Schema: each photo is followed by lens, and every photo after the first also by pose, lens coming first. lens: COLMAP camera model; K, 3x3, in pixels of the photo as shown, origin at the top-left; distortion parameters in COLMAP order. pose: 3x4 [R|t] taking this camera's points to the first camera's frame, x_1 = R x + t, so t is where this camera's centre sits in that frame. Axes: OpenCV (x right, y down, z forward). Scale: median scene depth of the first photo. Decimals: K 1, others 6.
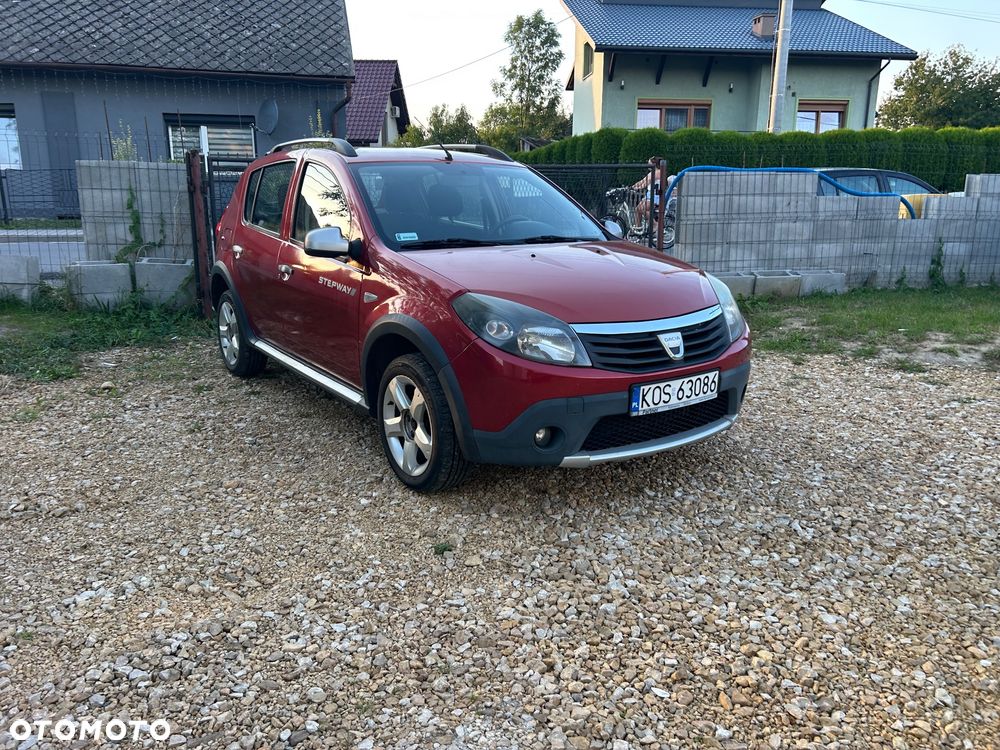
lens RADIAL K [[754.2, 0, 509.2], [0, 754.2, 366.9], [0, 0, 1]] dist [0.046540, -0.051648]
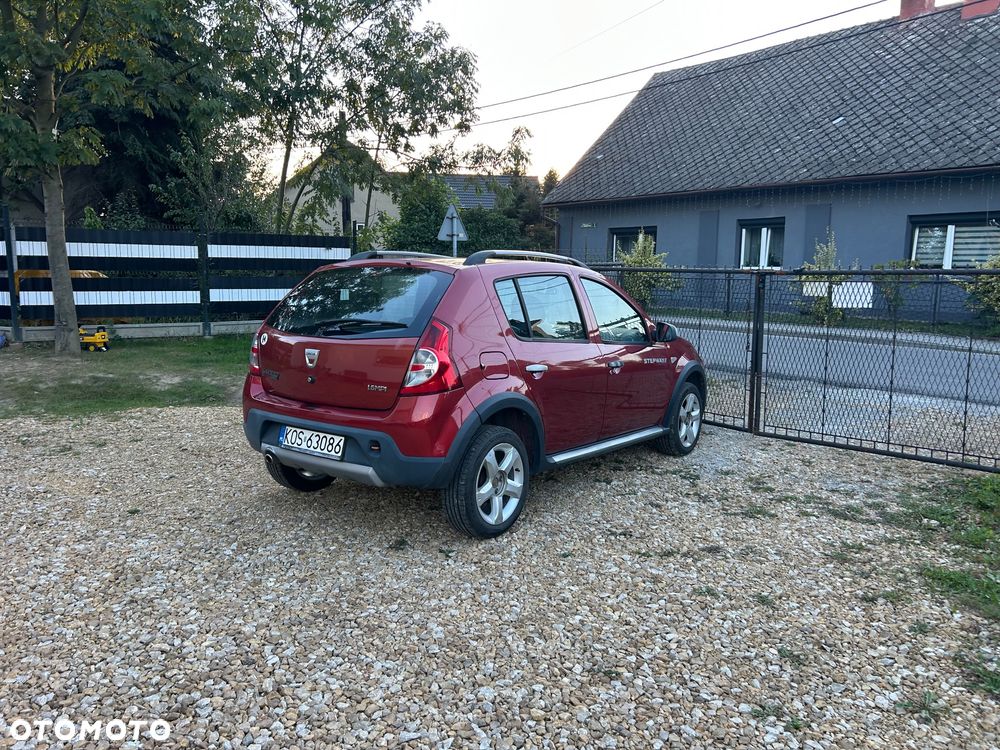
lens RADIAL K [[754.2, 0, 496.3], [0, 754.2, 373.0], [0, 0, 1]] dist [0.046540, -0.051648]
pose [[0.395728, 0.121822, -0.910252, 1.037983], [-0.226715, 0.973445, 0.031716, -0.171206], [0.889944, 0.193817, 0.412838, 0.603216]]
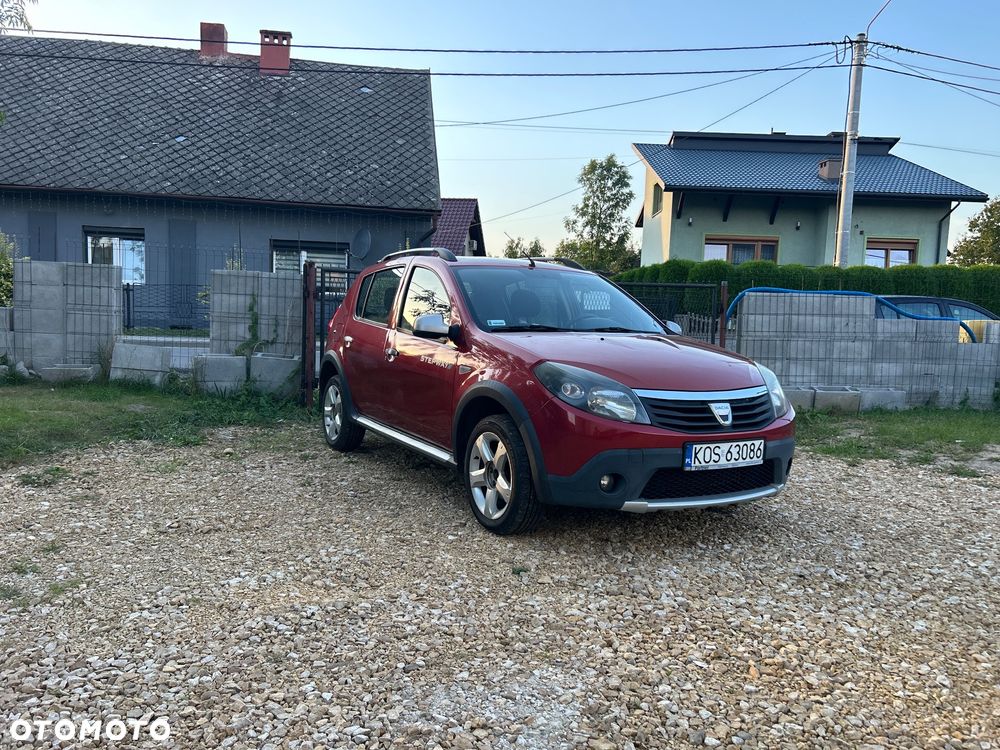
lens RADIAL K [[754.2, 0, 498.7], [0, 754.2, 381.4], [0, 0, 1]] dist [0.046540, -0.051648]
pose [[0.994347, 0.034454, -0.100435, -0.006921], [-0.049018, 0.988016, -0.146359, 0.077093], [0.094189, 0.150455, 0.984120, -0.130982]]
